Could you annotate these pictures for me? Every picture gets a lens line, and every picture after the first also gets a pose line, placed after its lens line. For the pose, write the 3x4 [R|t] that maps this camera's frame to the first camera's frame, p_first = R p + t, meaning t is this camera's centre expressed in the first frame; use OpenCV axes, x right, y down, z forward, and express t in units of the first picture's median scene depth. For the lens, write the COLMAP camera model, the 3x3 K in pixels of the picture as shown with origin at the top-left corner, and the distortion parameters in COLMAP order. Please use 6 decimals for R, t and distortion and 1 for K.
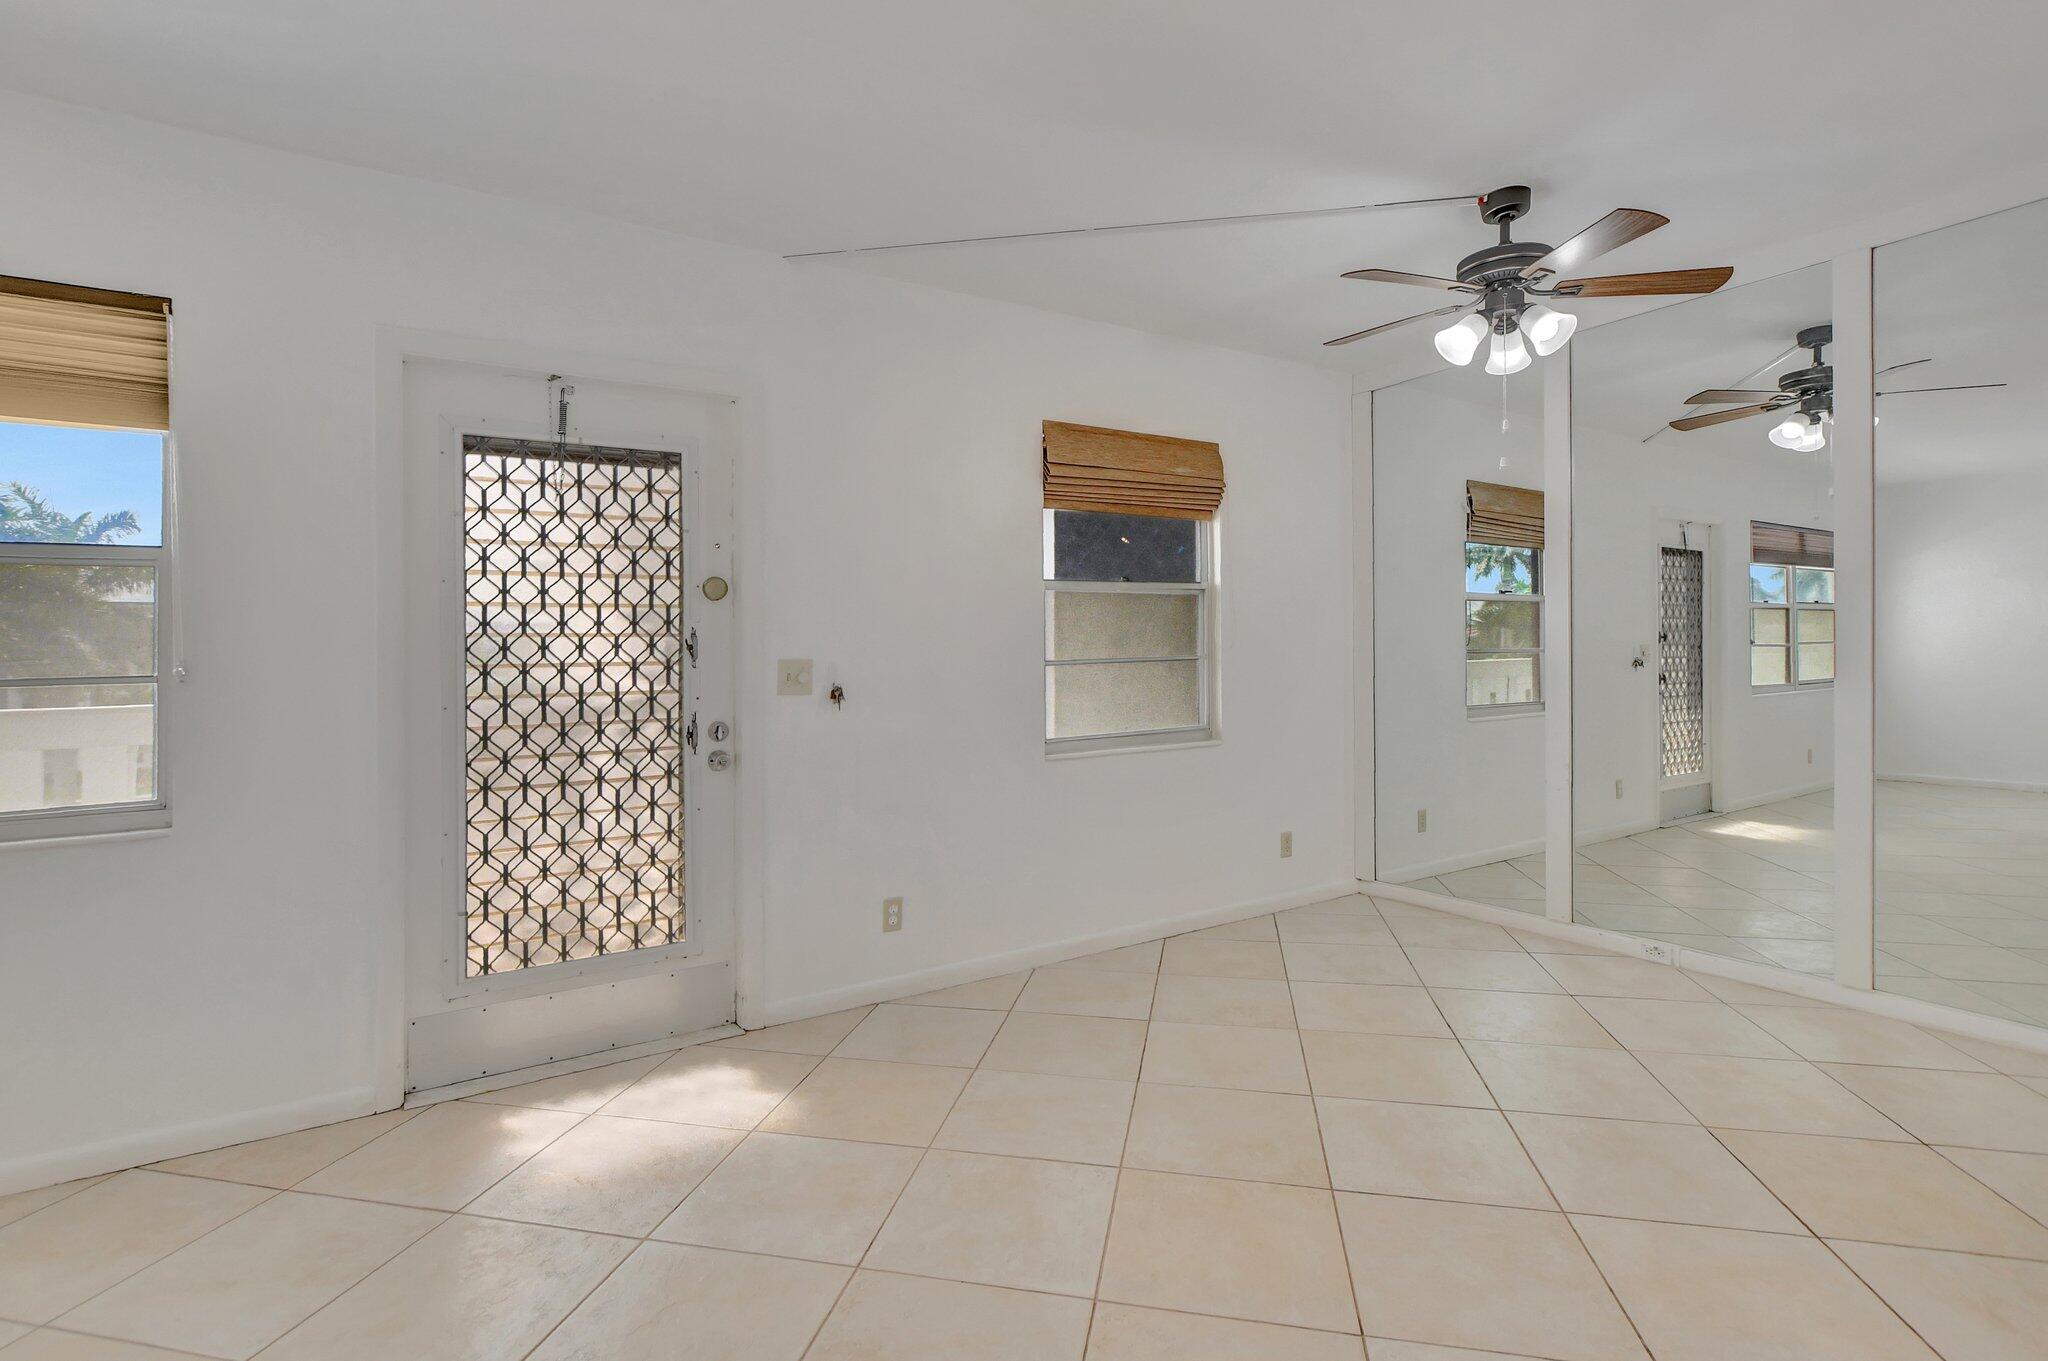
lens RADIAL K [[961.1, 0, 1018.6], [0, 961.1, 640.8], [0, 0, 1]] dist [-0.001126, 0.000181]
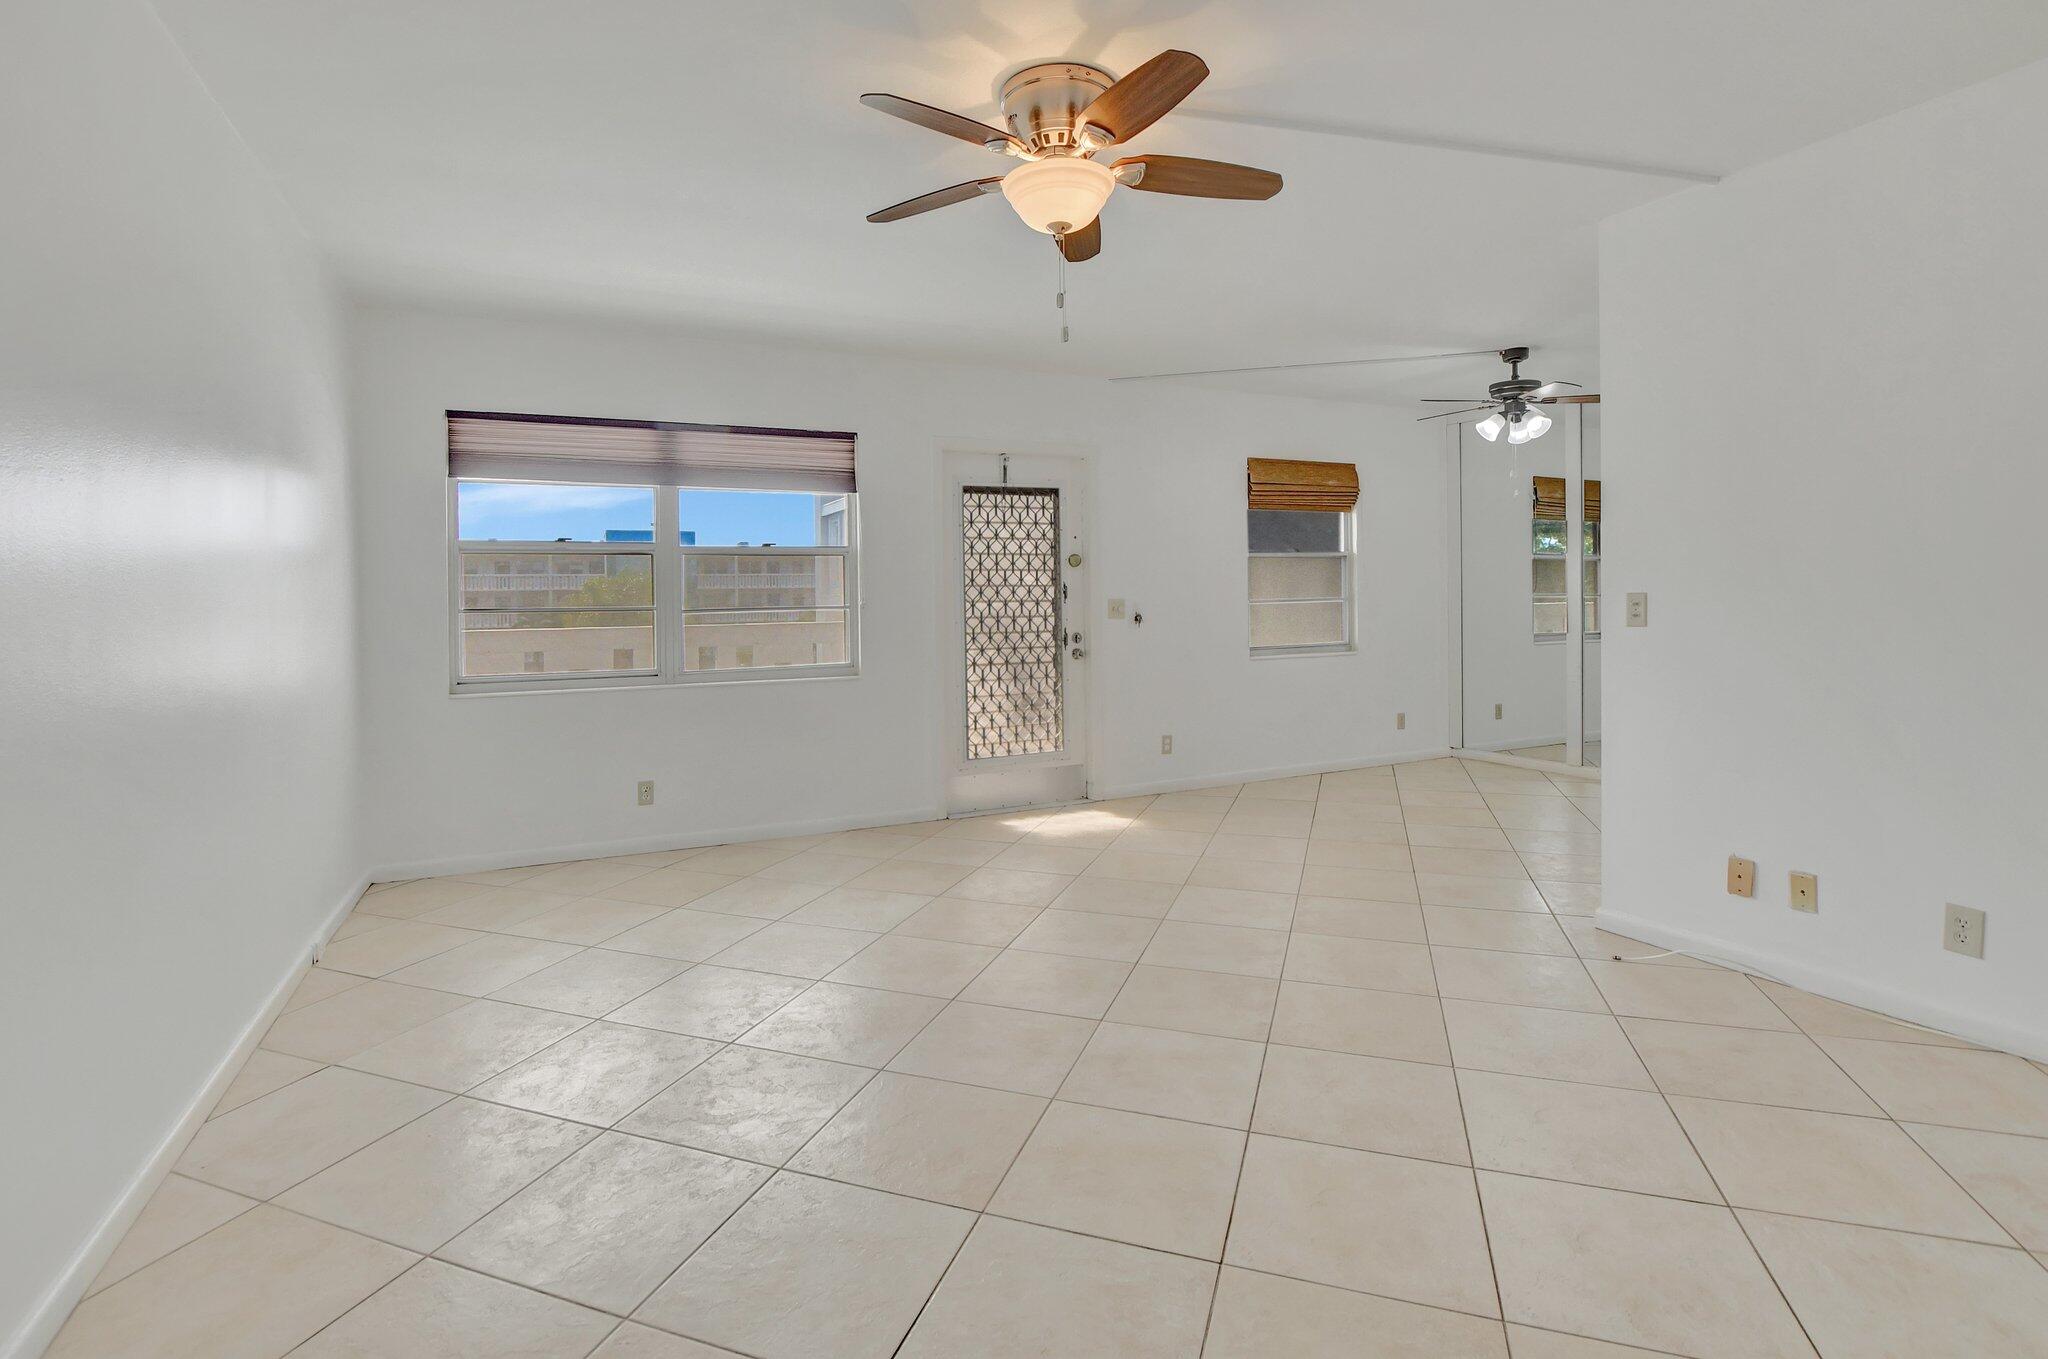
lens RADIAL K [[995.5, 0, 1016.1], [0, 995.5, 576.5], [0, 0, 1]] dist [0.001747, 0.000160]
pose [[0.993497, -0.002766, -0.113825, -0.214769], [0.001087, 0.999890, -0.014811, 0.004531], [0.113853, 0.014591, 0.993390, -0.926964]]
